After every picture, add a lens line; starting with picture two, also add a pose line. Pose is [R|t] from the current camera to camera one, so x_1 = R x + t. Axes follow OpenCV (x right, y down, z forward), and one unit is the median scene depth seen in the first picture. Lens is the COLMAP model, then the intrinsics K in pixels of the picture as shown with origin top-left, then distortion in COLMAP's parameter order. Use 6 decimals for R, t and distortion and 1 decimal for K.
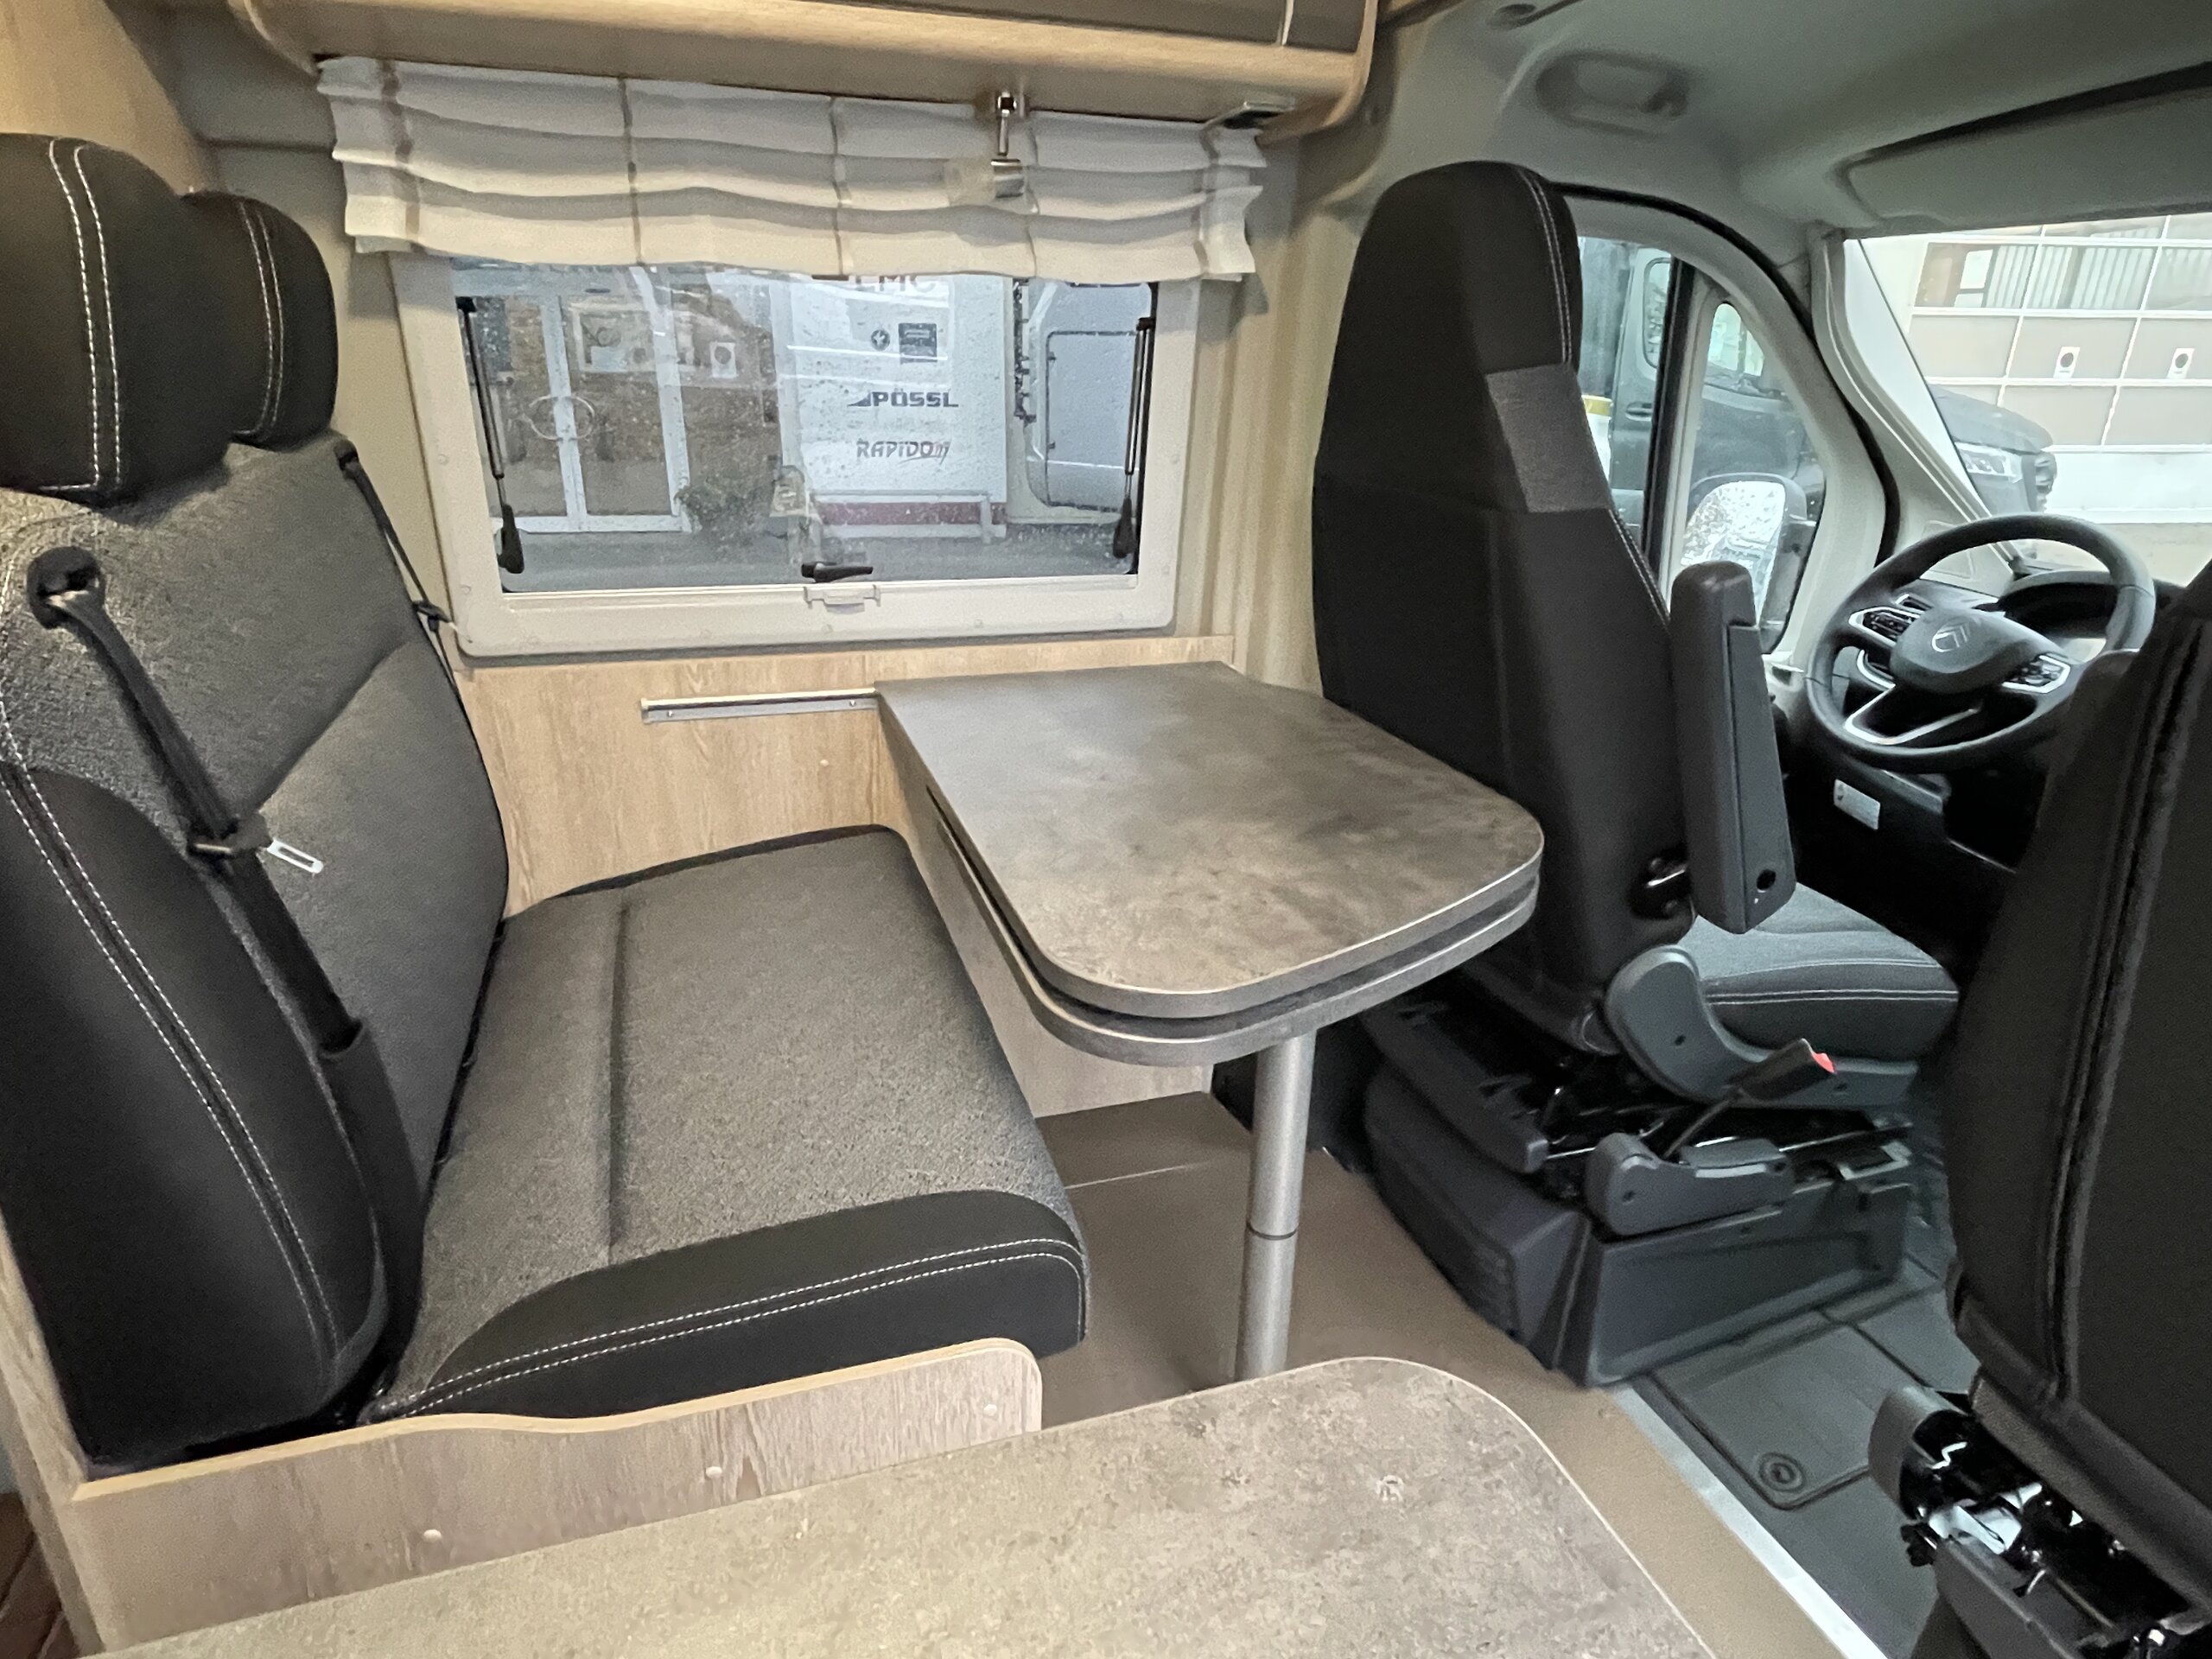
lens RADIAL K [[1278.7, 0, 1106.0], [0, 1278.7, 829.5], [0, 0, 1]] dist [-0.002280, -0.000362]
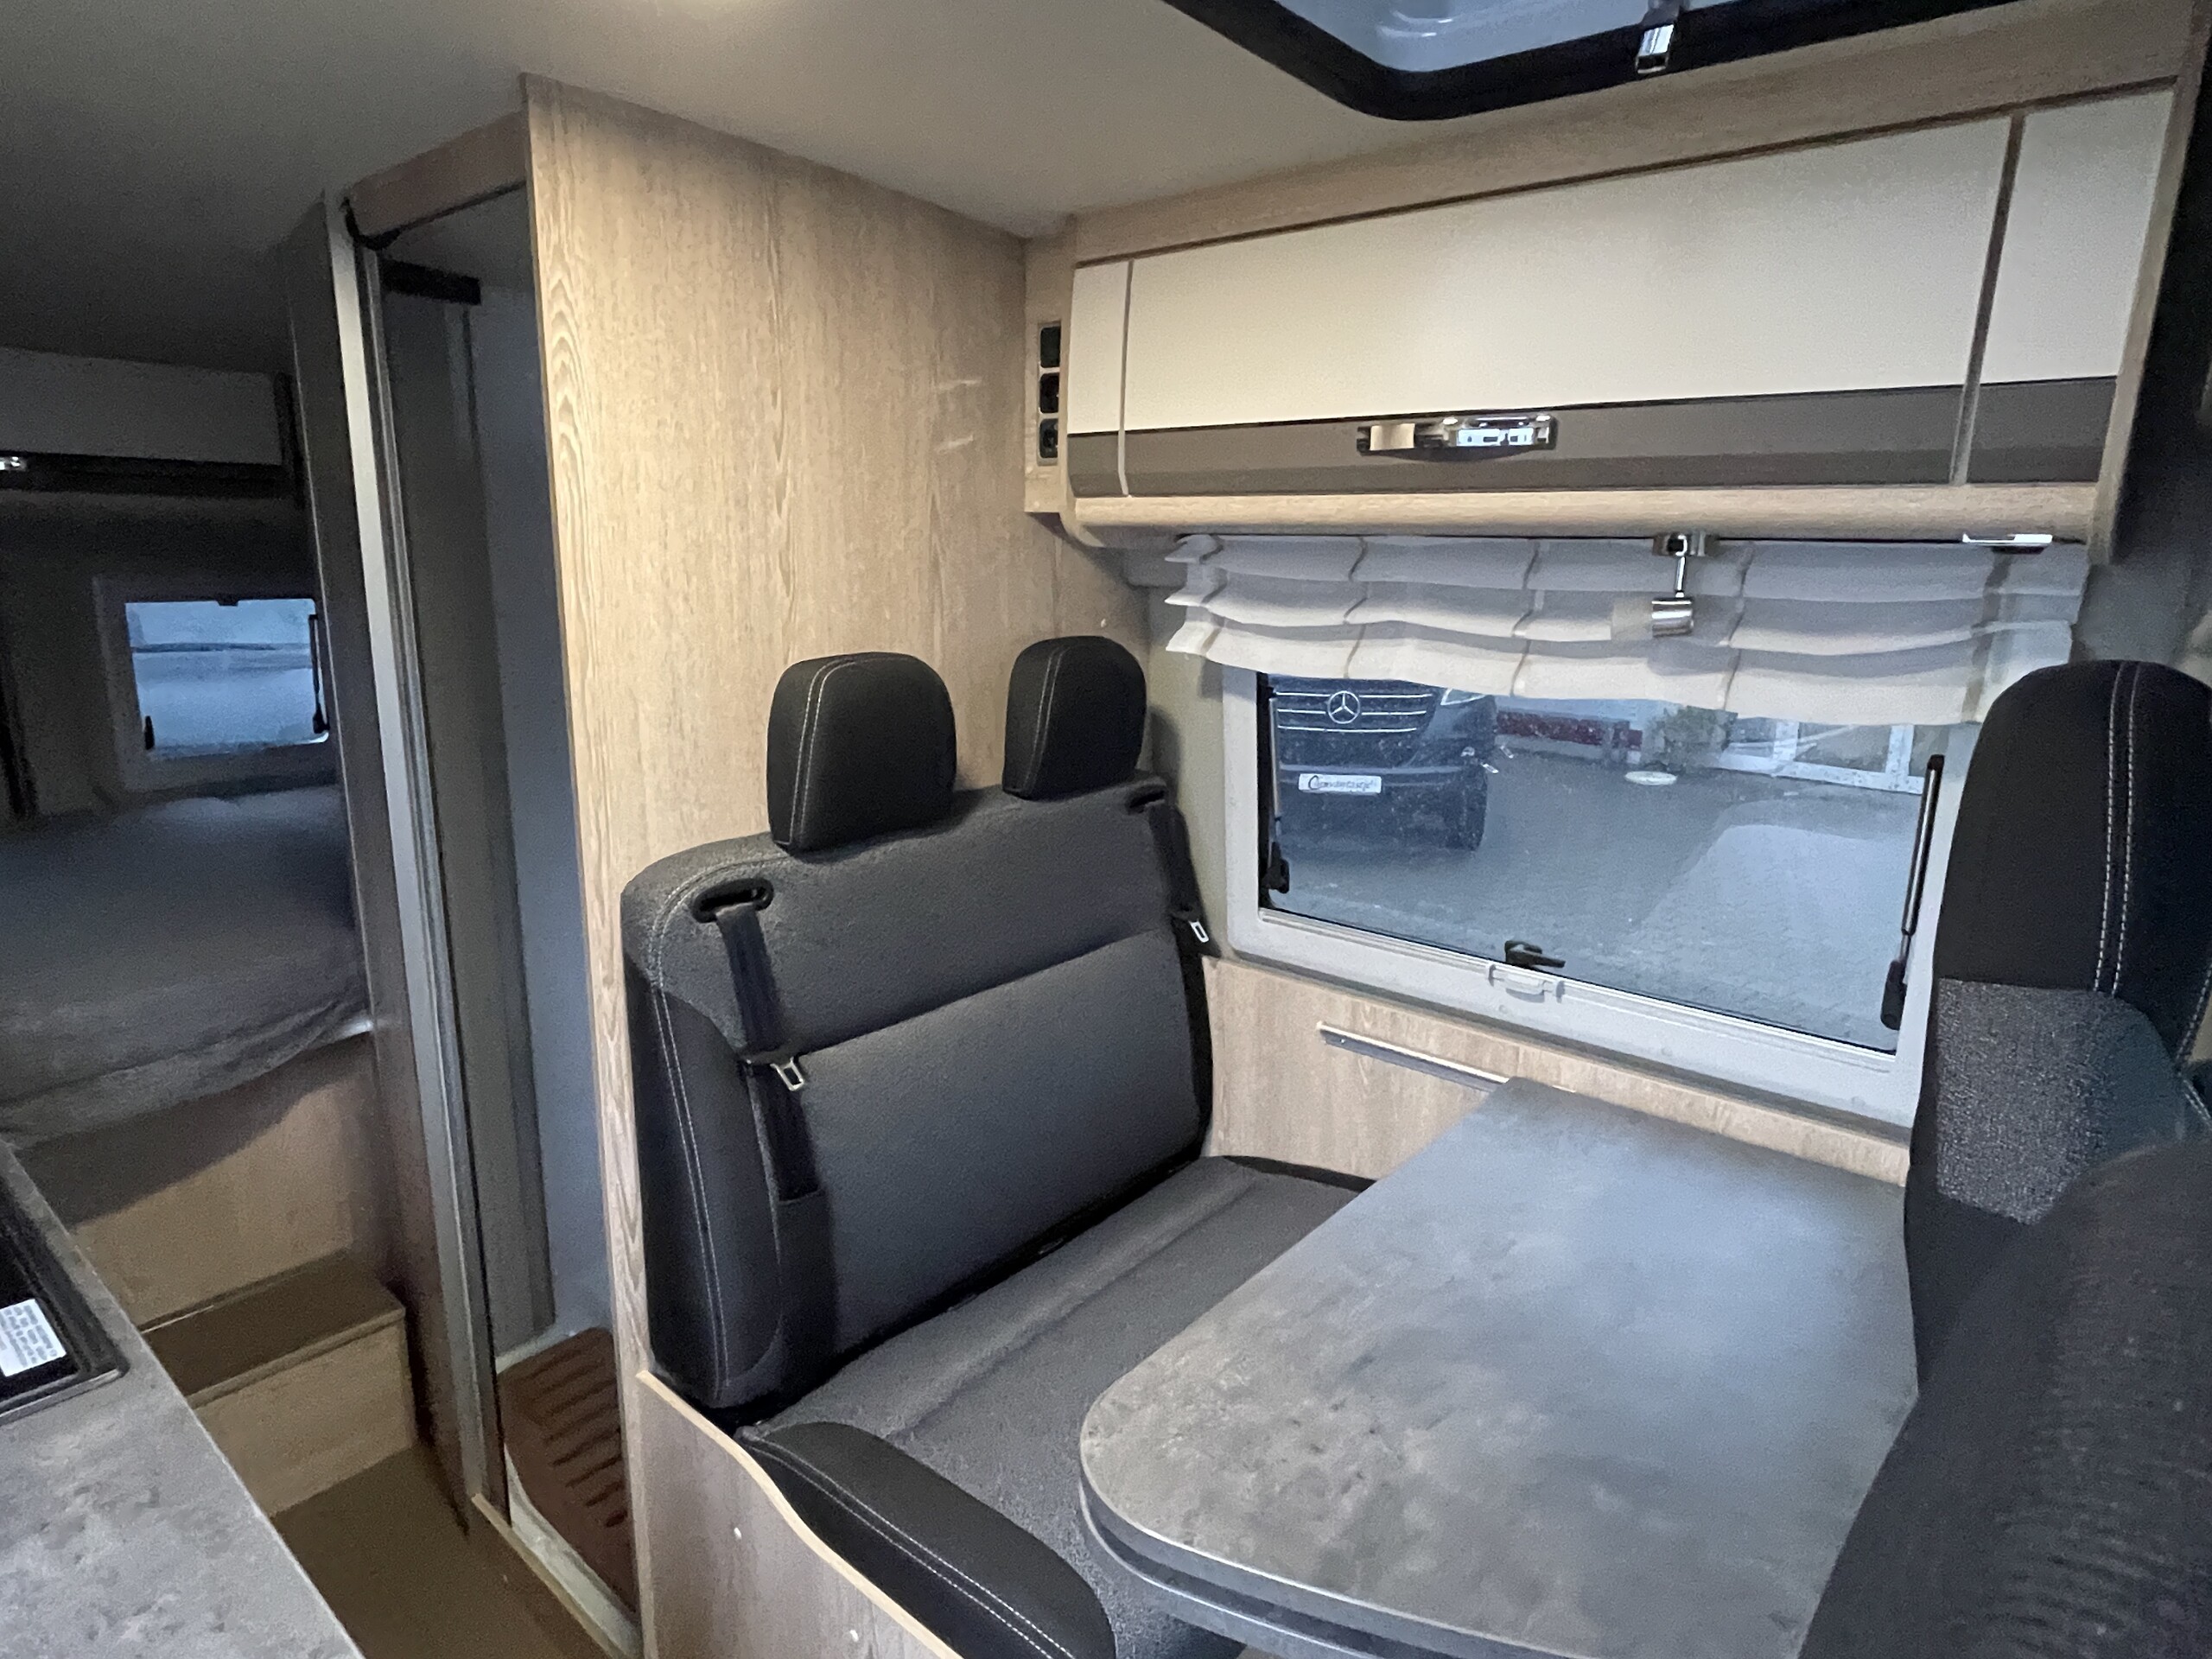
lens RADIAL K [[1247.3, 0, 1091.5], [0, 1247.3, 840.2], [0, 0, 1]] dist [-0.004372, -0.001135]
pose [[0.524658, 0.181286, -0.831787, 0.506460], [-0.309990, 0.950668, 0.011666, -0.246117], [0.792869, 0.251725, 0.554972, 0.214131]]
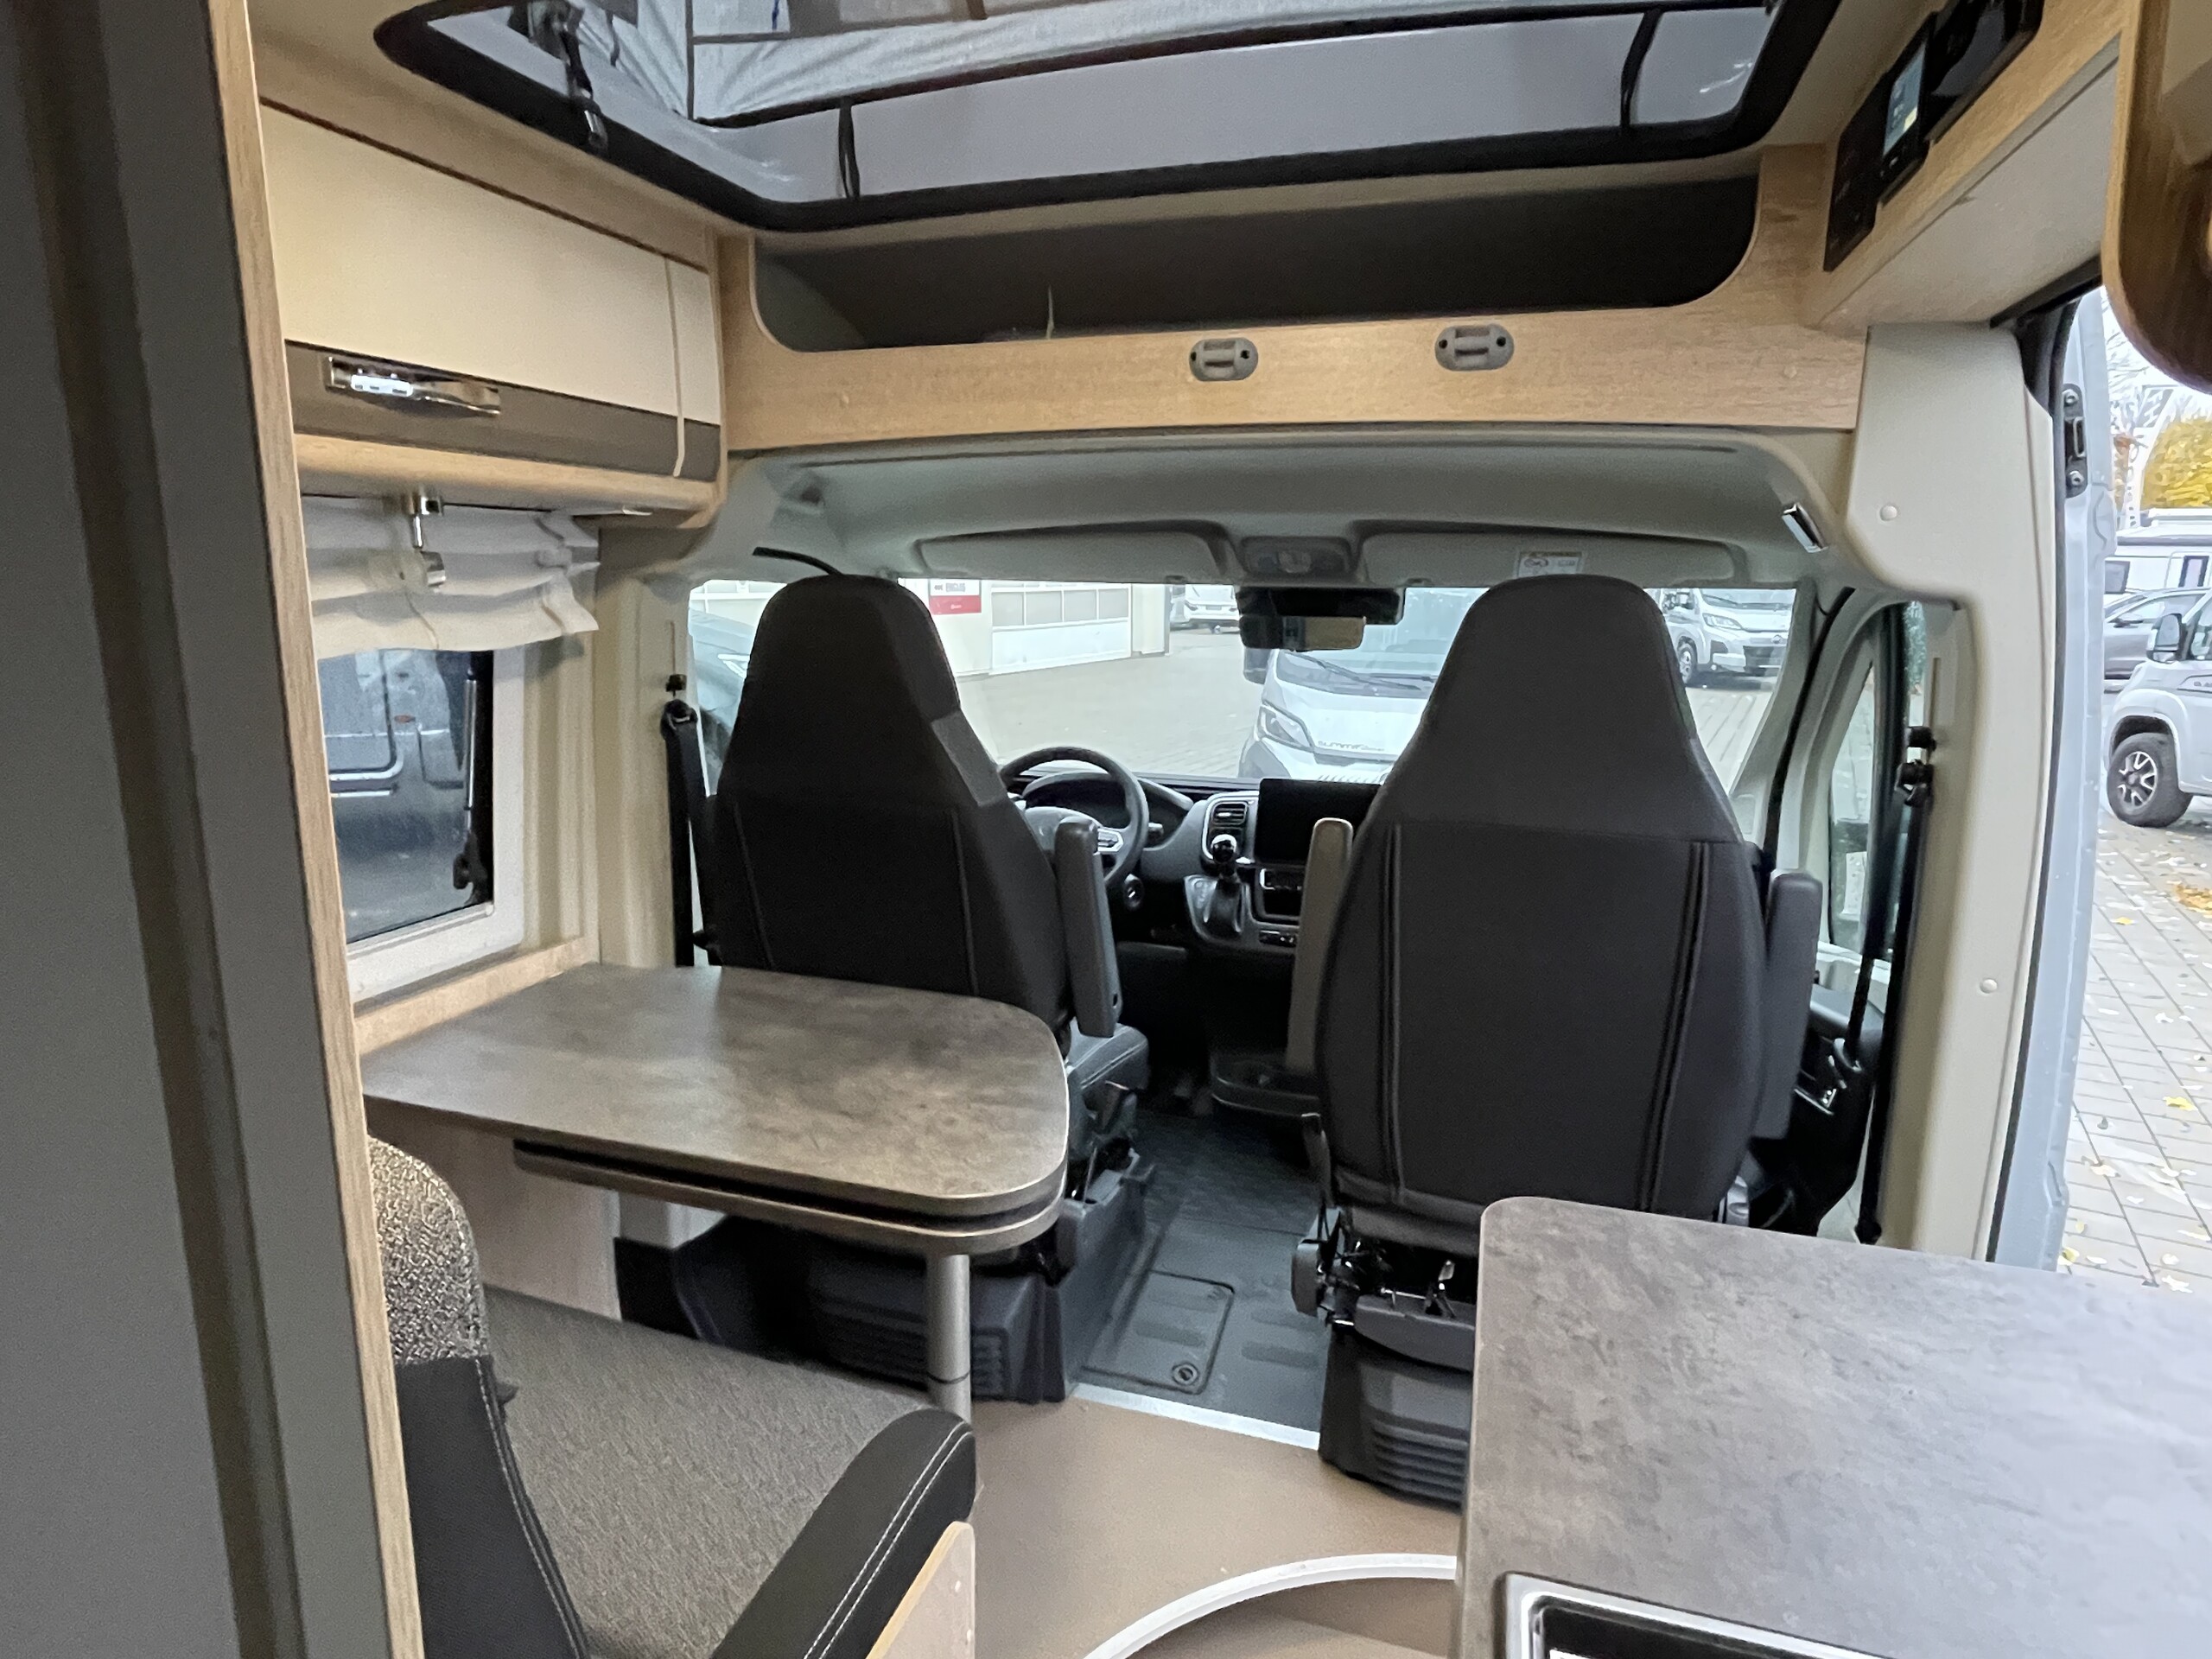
lens RADIAL K [[1250.7, 0, 1106.2], [0, 1250.7, 834.0], [0, 0, 1]] dist [-0.002528, -0.001659]
pose [[0.585877, -0.175979, 0.791062, -0.624267], [0.291773, 0.956482, -0.003315, -0.141680], [-0.756053, 0.232752, 0.611727, 0.004024]]
